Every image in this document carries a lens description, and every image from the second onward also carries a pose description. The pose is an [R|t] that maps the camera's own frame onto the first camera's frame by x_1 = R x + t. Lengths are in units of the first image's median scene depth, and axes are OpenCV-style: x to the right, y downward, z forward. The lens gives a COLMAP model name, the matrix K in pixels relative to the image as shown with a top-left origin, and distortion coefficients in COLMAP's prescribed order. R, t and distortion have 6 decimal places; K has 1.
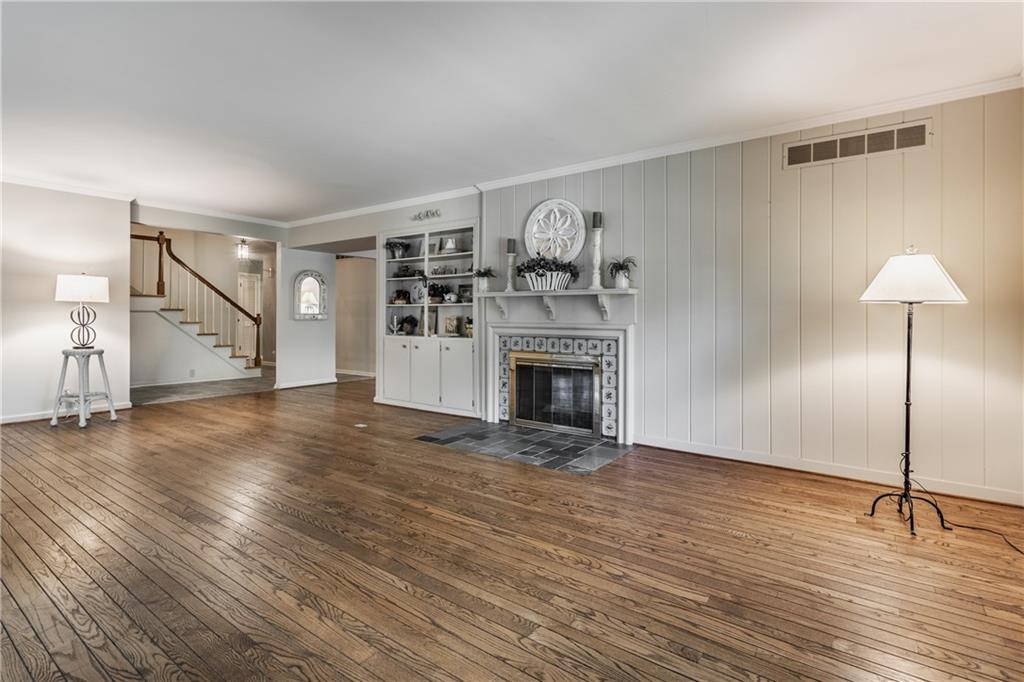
lens RADIAL K [[481.3, 0, 508.1], [0, 481.3, 315.3], [0, 0, 1]] dist [0.001630, -0.000018]
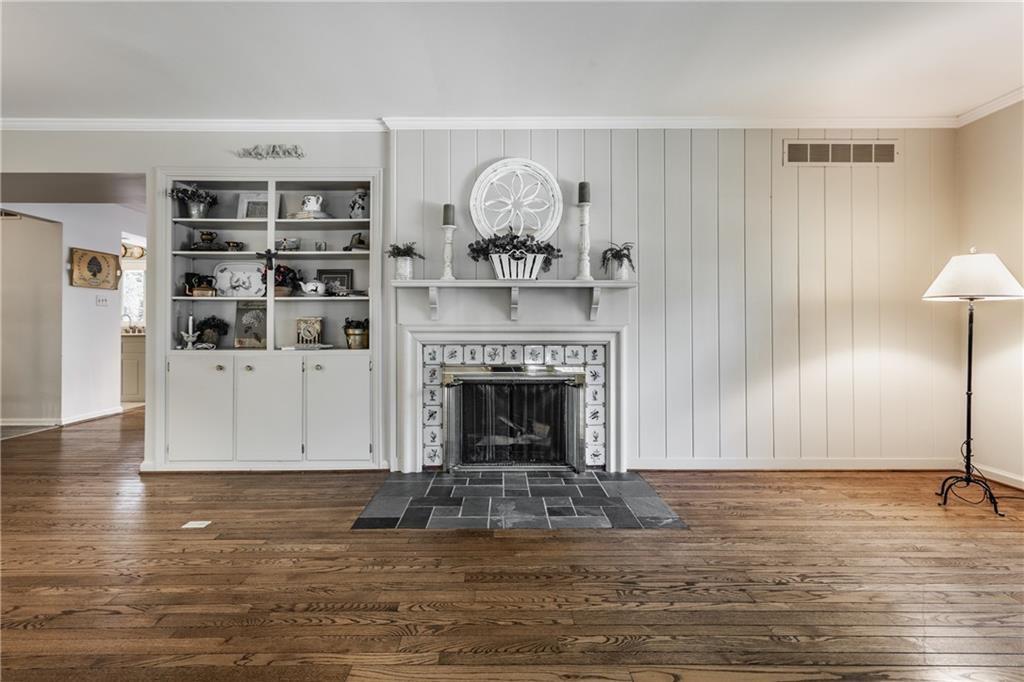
lens RADIAL K [[488.6, 0, 513.7], [0, 488.6, 324.7], [0, 0, 1]] dist [0.006564, -0.000094]
pose [[0.814171, 0.002097, 0.580621, -0.358563], [0.001457, 0.999983, -0.005655, 0.020808], [-0.580623, 0.005450, 0.814154, 0.402322]]
